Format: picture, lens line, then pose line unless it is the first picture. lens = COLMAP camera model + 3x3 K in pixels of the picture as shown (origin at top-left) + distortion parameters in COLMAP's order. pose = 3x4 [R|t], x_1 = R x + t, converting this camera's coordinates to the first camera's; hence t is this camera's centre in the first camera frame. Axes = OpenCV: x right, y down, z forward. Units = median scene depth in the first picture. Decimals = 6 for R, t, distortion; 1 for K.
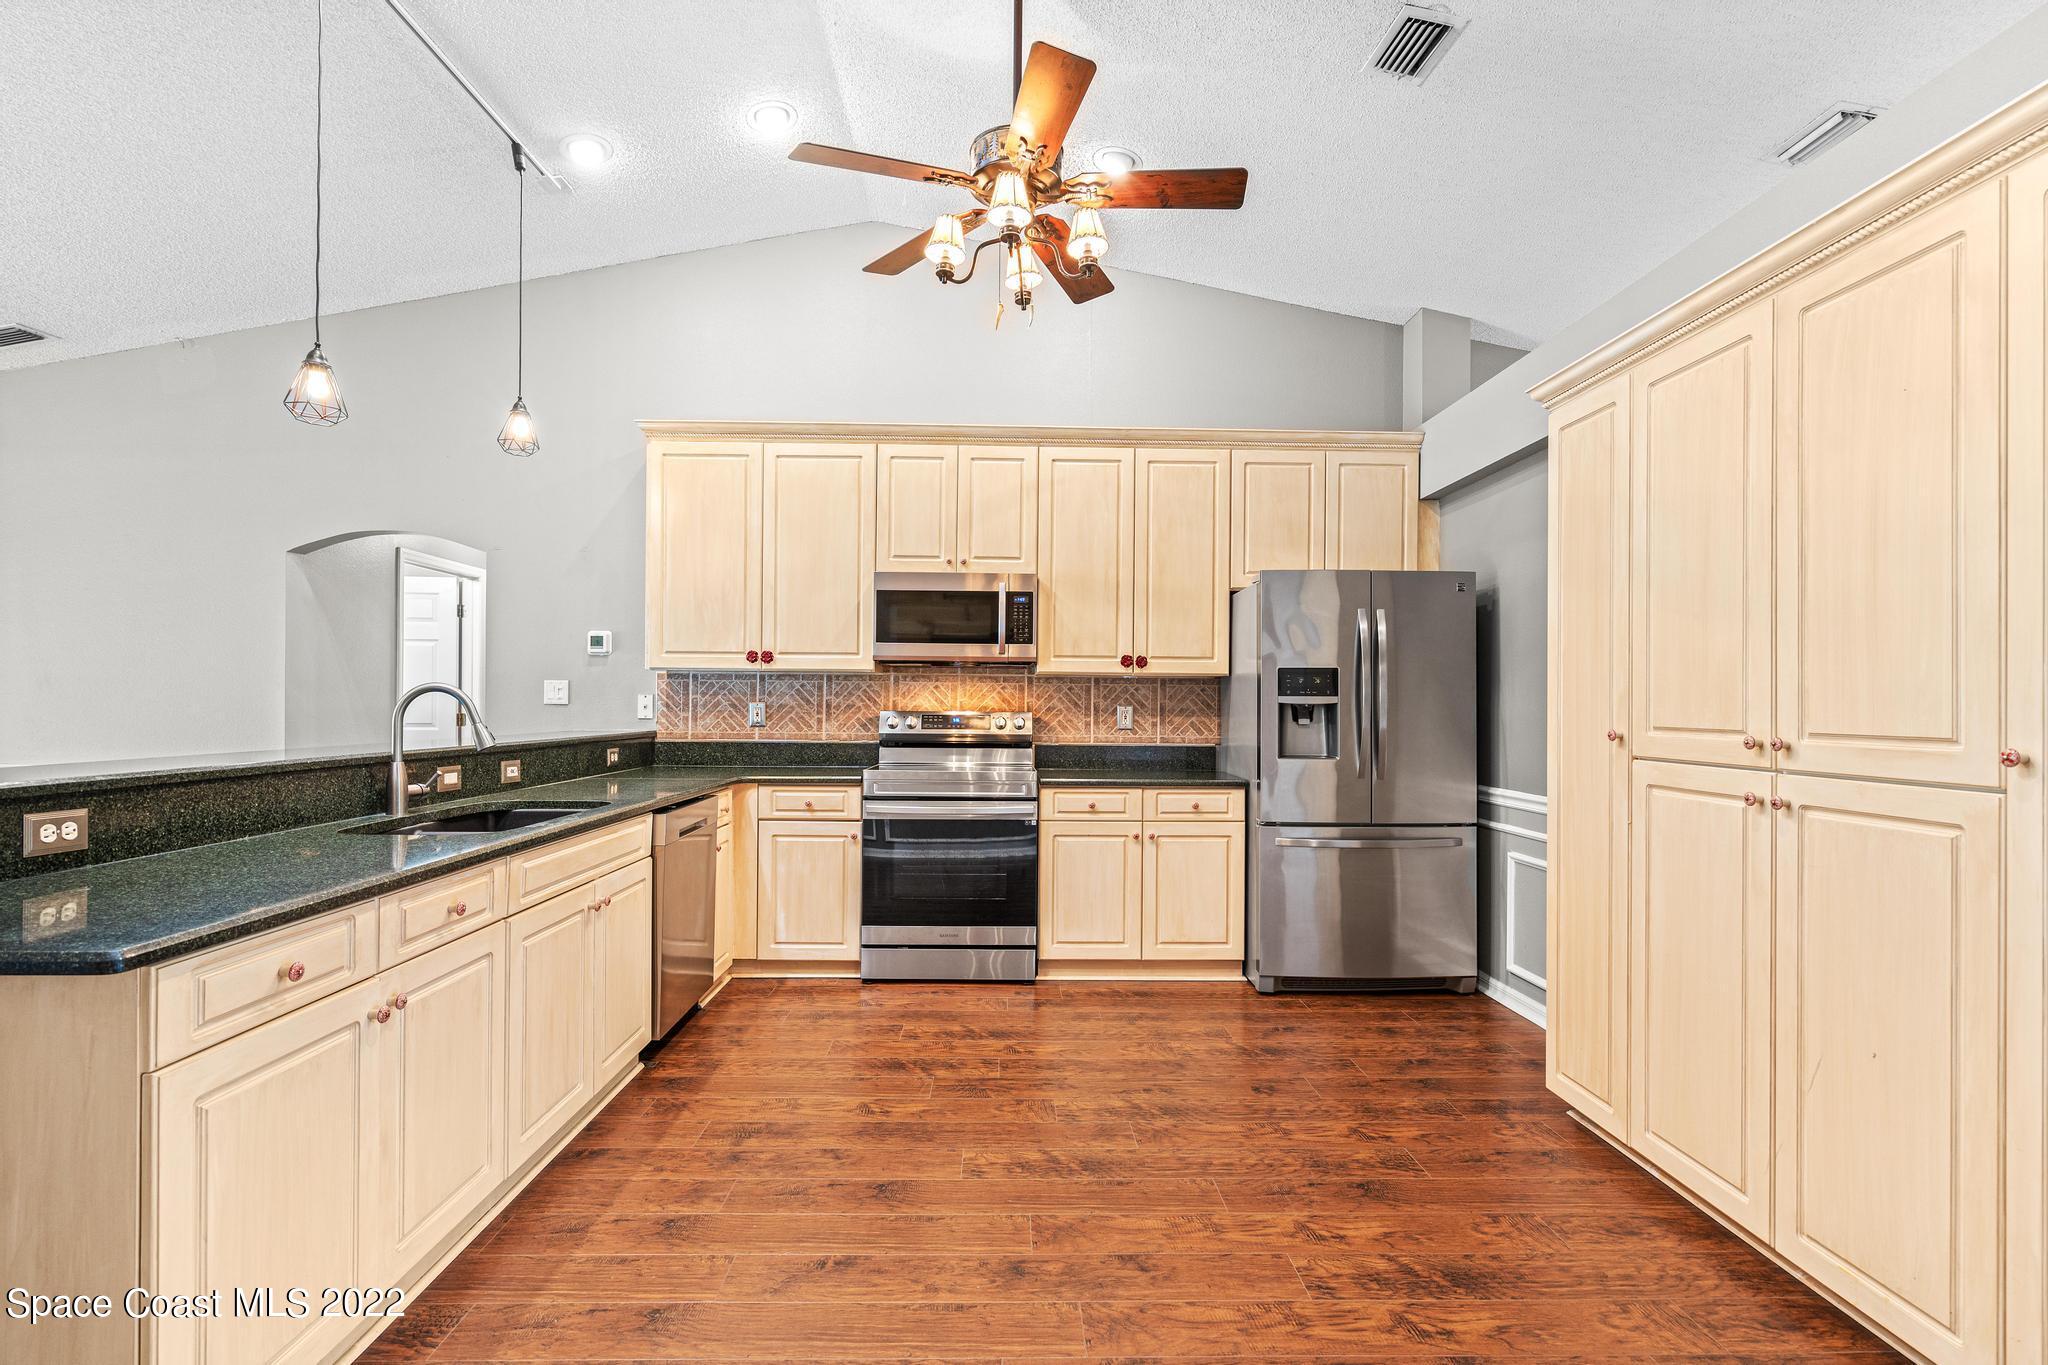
lens RADIAL K [[939.5, 0, 1020.2], [0, 939.5, 695.5], [0, 0, 1]] dist [0.000078, 0.000913]
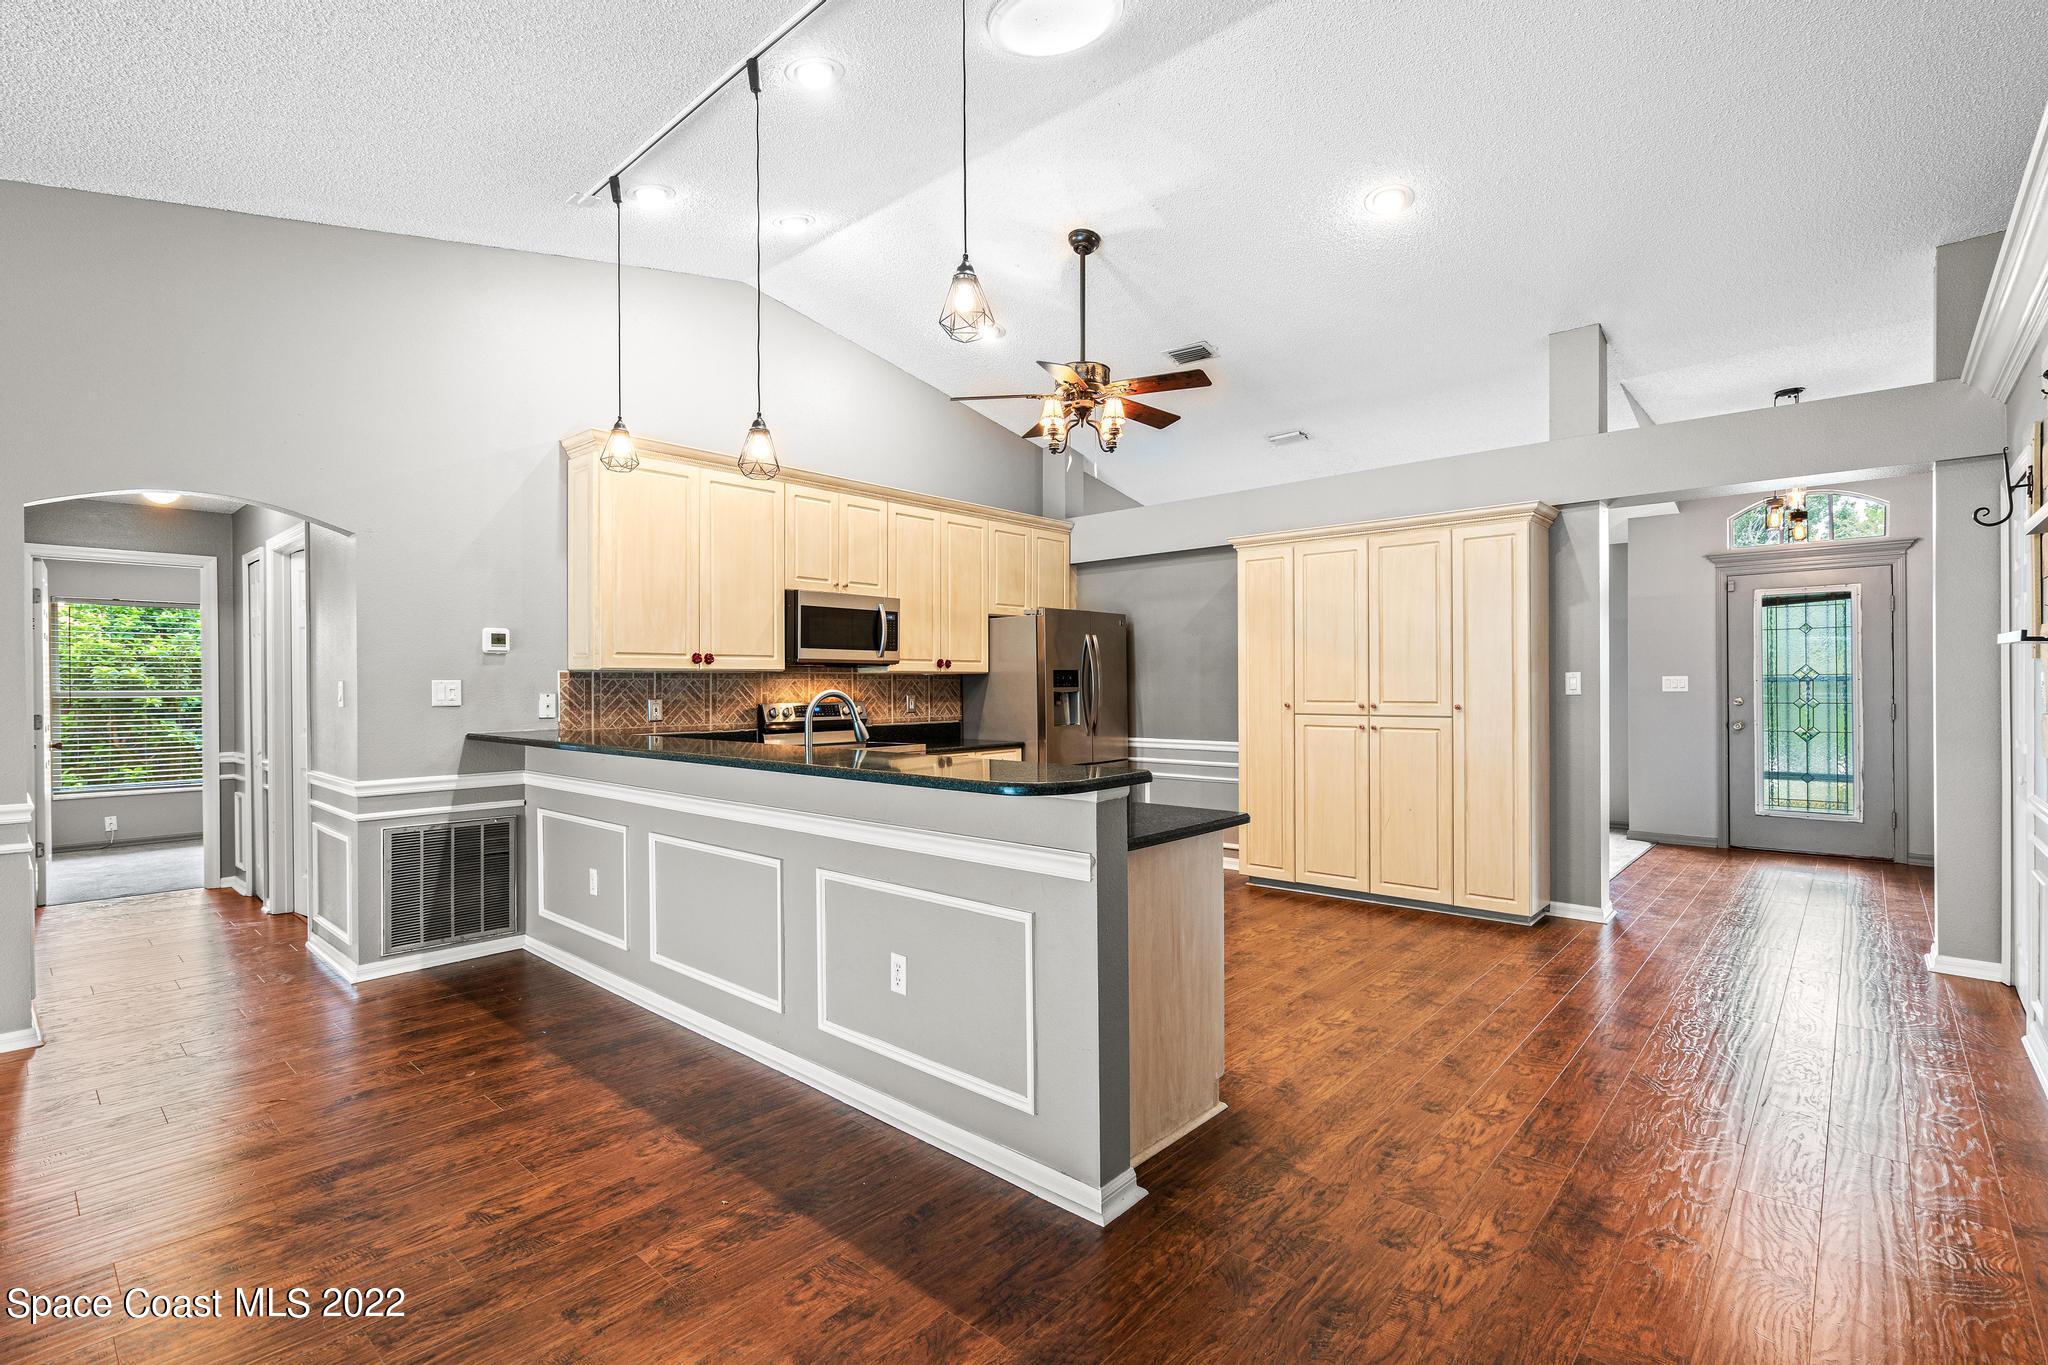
lens RADIAL K [[939.5, 0, 1025.6], [0, 939.5, 679.8], [0, 0, 1]] dist [0.000078, 0.000913]
pose [[0.680004, -0.008147, 0.733163, -0.835246], [0.005846, 0.999967, 0.005690, -0.019613], [-0.733185, 0.000416, 0.680029, -0.048941]]
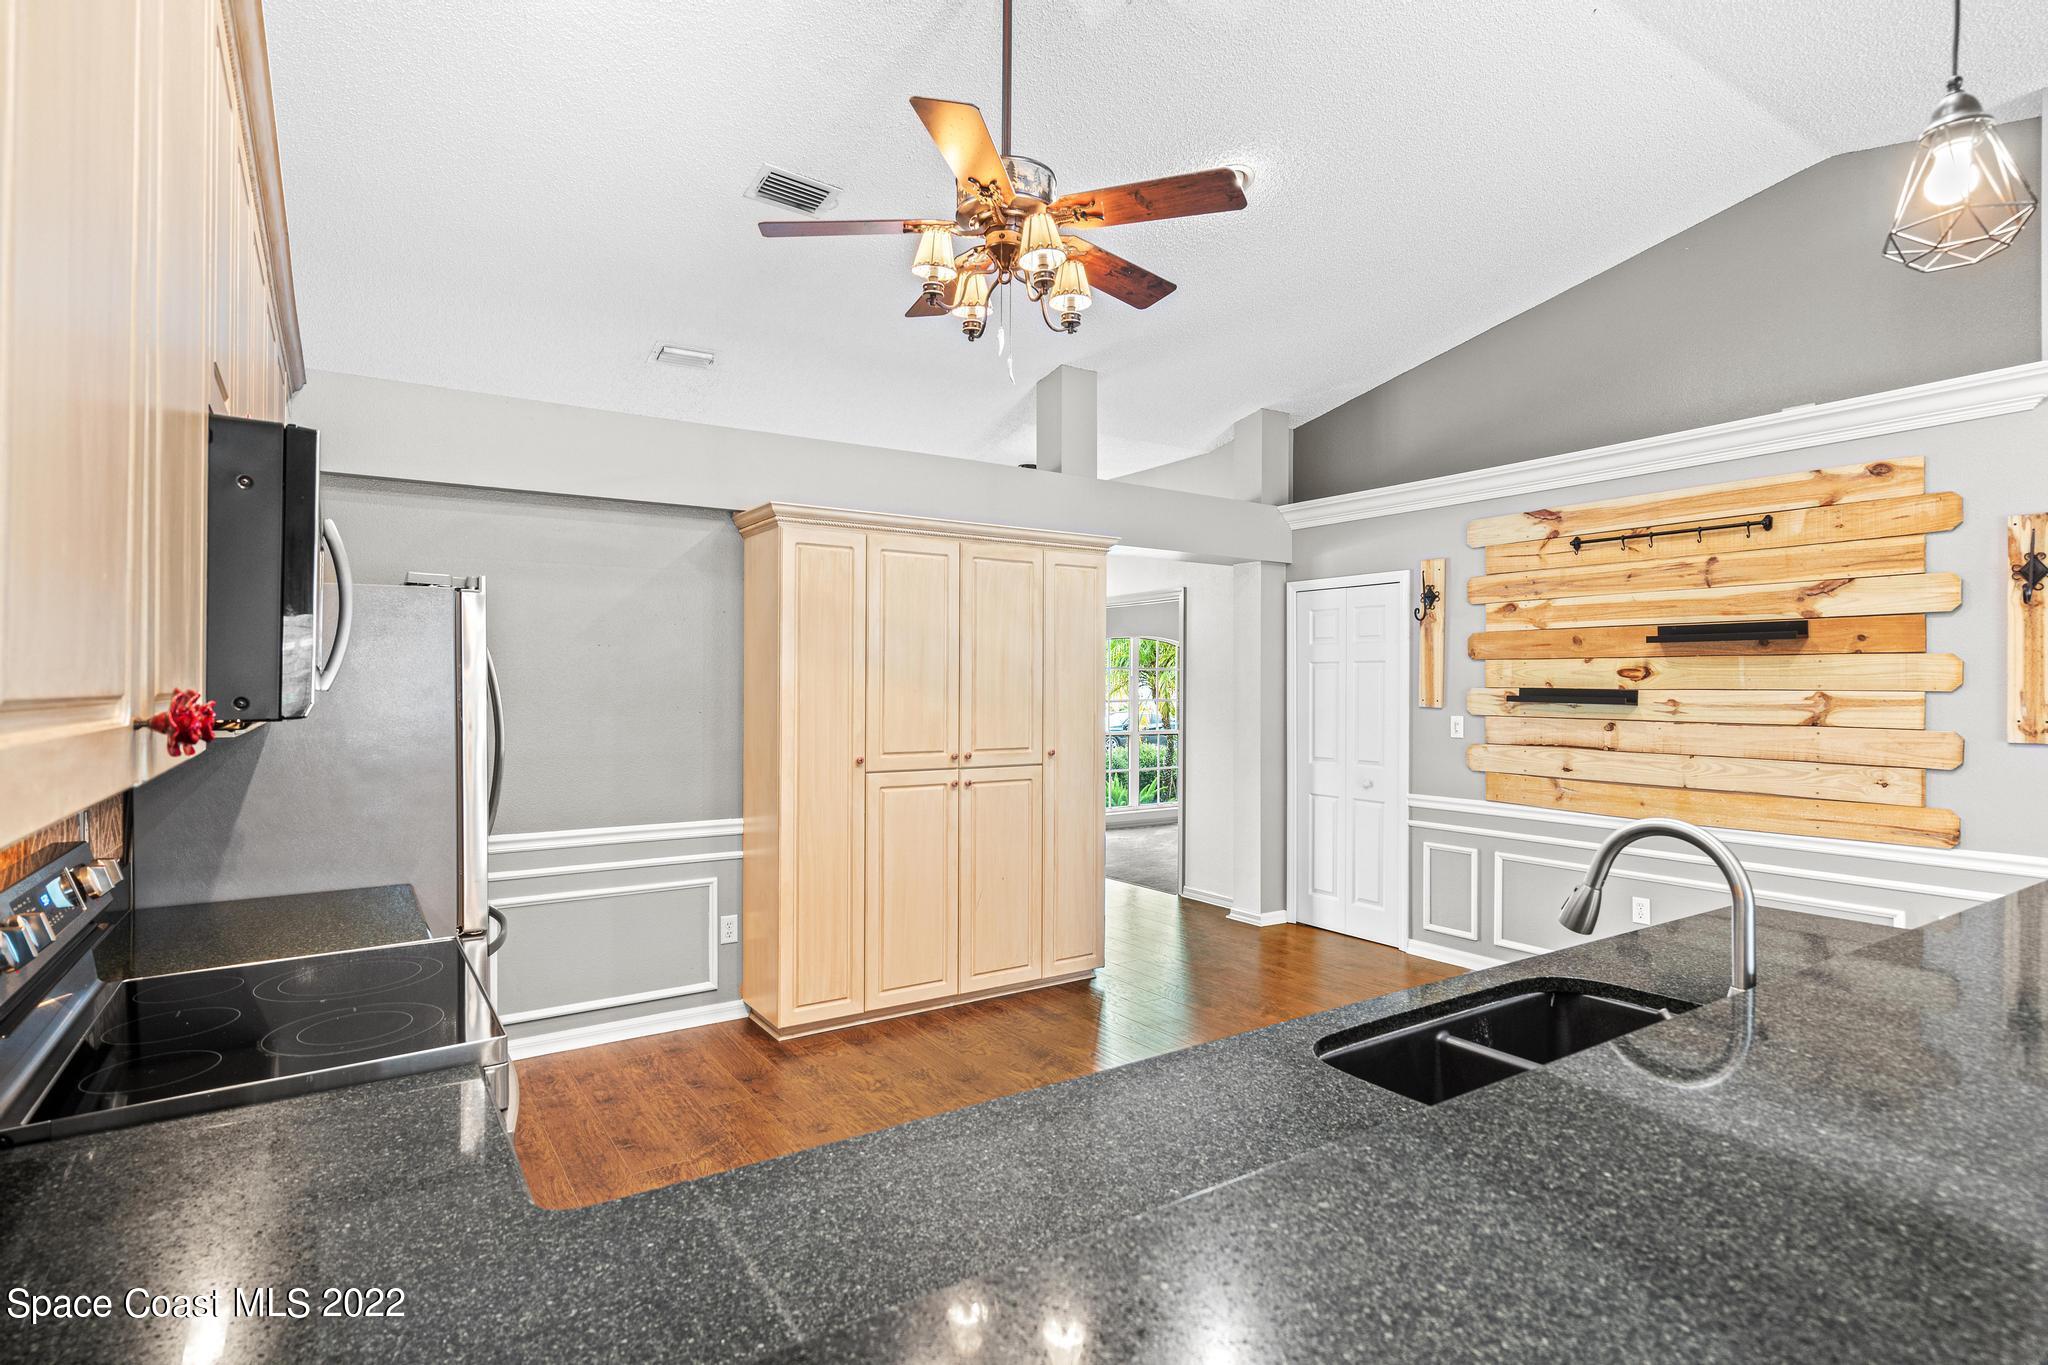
lens RADIAL K [[1021.3, 0, 1027.1], [0, 1021.3, 686.0], [0, 0, 1]] dist [0.000160, 0.000056]
pose [[-0.544510, -0.011938, 0.838670, -0.548019], [-0.014331, 0.999885, 0.004929, -0.054102], [-0.838632, -0.009335, -0.544618, 0.968319]]
